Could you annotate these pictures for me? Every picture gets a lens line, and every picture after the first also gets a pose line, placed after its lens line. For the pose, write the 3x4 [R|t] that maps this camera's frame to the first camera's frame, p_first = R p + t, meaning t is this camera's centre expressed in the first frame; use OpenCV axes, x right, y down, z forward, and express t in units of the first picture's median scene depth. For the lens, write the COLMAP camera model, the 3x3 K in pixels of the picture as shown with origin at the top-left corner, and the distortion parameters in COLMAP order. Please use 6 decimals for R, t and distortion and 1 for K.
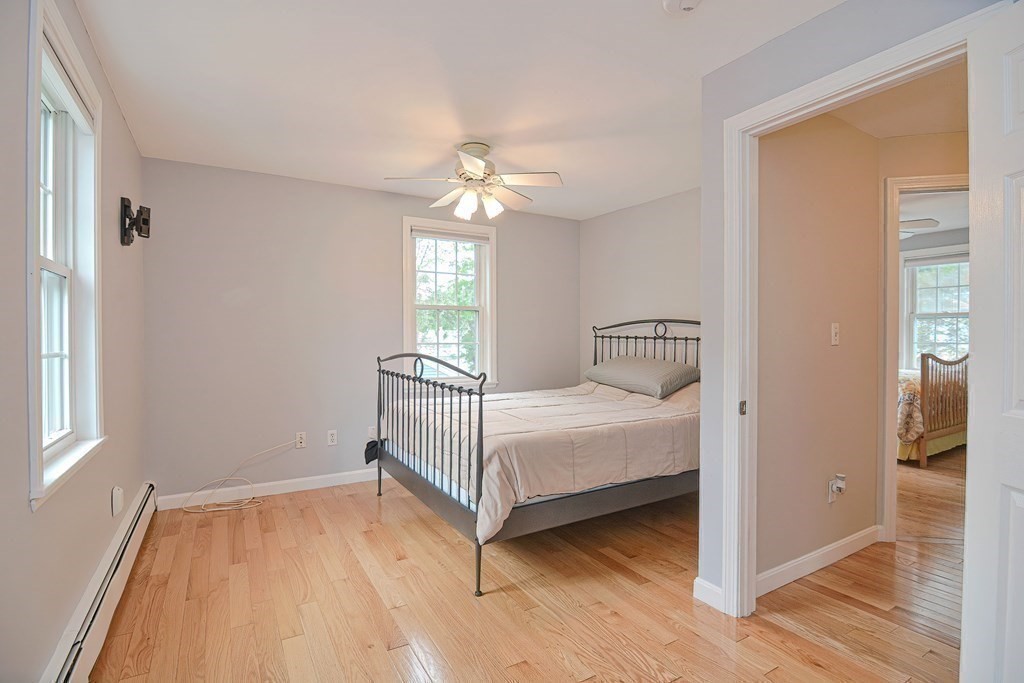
lens RADIAL K [[493.3, 0, 513.7], [0, 493.3, 341.4], [0, 0, 1]] dist [-0.003468, -0.012735]
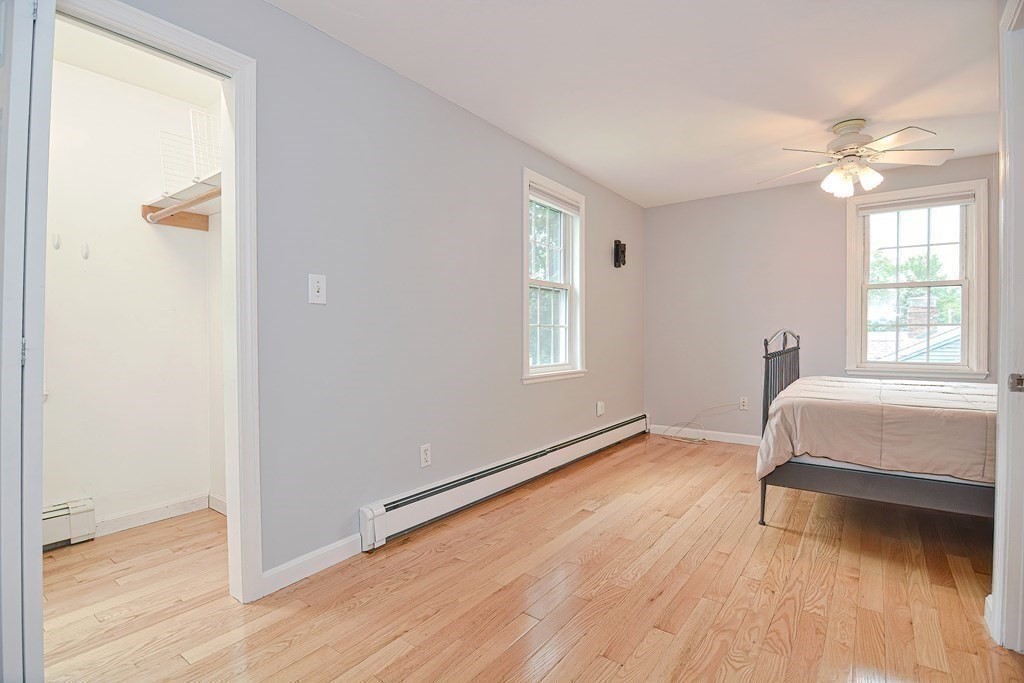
lens RADIAL K [[493.3, 0, 513.7], [0, 493.3, 341.4], [0, 0, 1]] dist [-0.003468, -0.012735]
pose [[0.393355, 0.010132, -0.919331, 0.761827], [-0.005991, 0.999946, 0.008457, 0.060315], [0.919367, 0.002181, 0.393394, -0.028918]]
